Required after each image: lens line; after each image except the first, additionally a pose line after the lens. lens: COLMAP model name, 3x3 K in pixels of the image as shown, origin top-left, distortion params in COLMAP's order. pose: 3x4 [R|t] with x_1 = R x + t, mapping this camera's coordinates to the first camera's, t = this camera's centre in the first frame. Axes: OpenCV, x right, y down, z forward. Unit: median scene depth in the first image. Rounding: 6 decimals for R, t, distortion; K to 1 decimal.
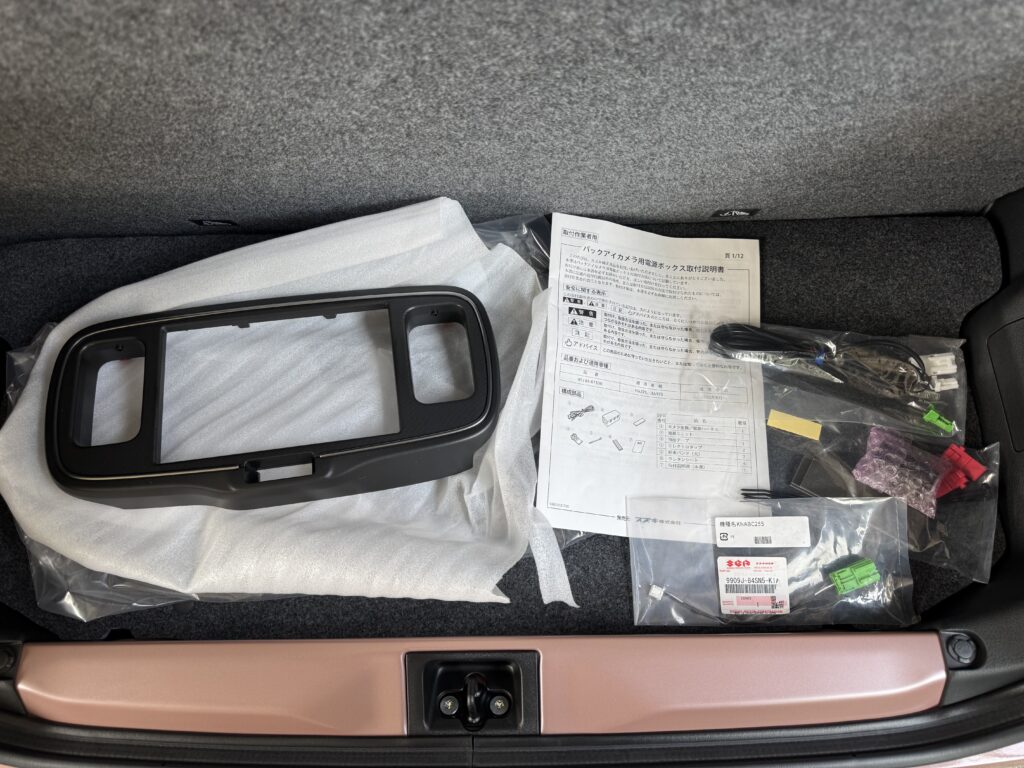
lens RADIAL K [[723.9, 0, 512.0], [0, 723.9, 384.0], [0, 0, 1]] dist [0.035296, -0.031843]
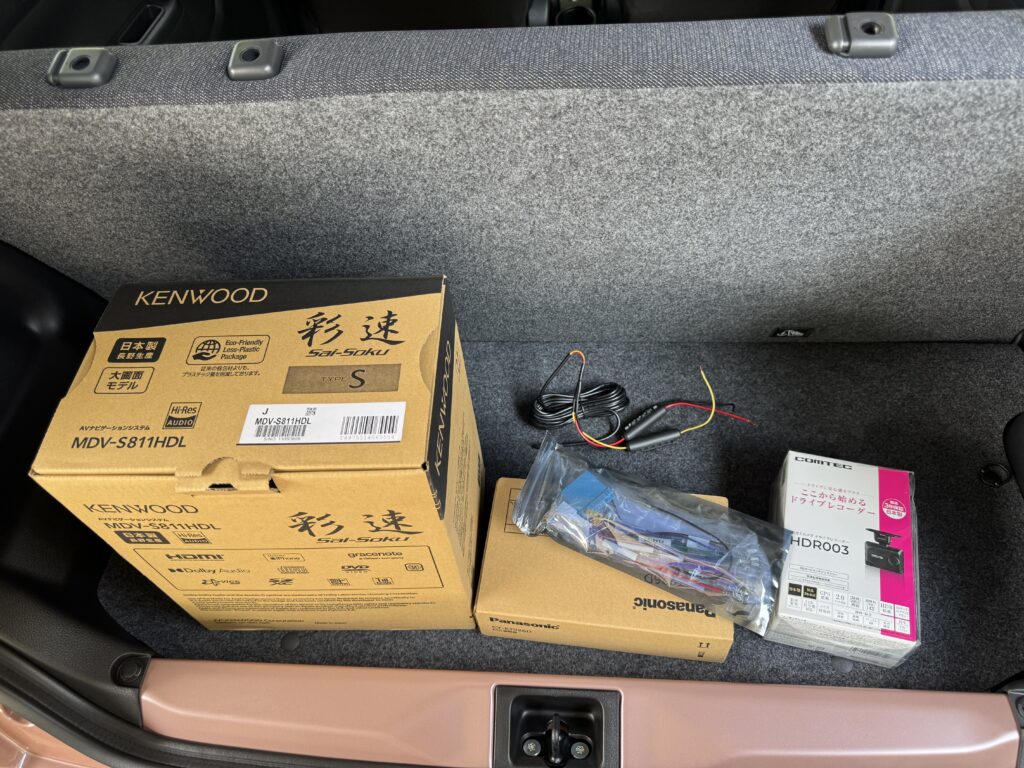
lens RADIAL K [[715.5, 0, 530.7], [0, 715.5, 386.0], [0, 0, 1]] dist [0.072172, -0.075350]
pose [[0.997727, 0.039743, -0.054425, -0.076099], [-0.052502, 0.964716, -0.258005, 0.304125], [0.042251, 0.260276, 0.964609, -0.195960]]
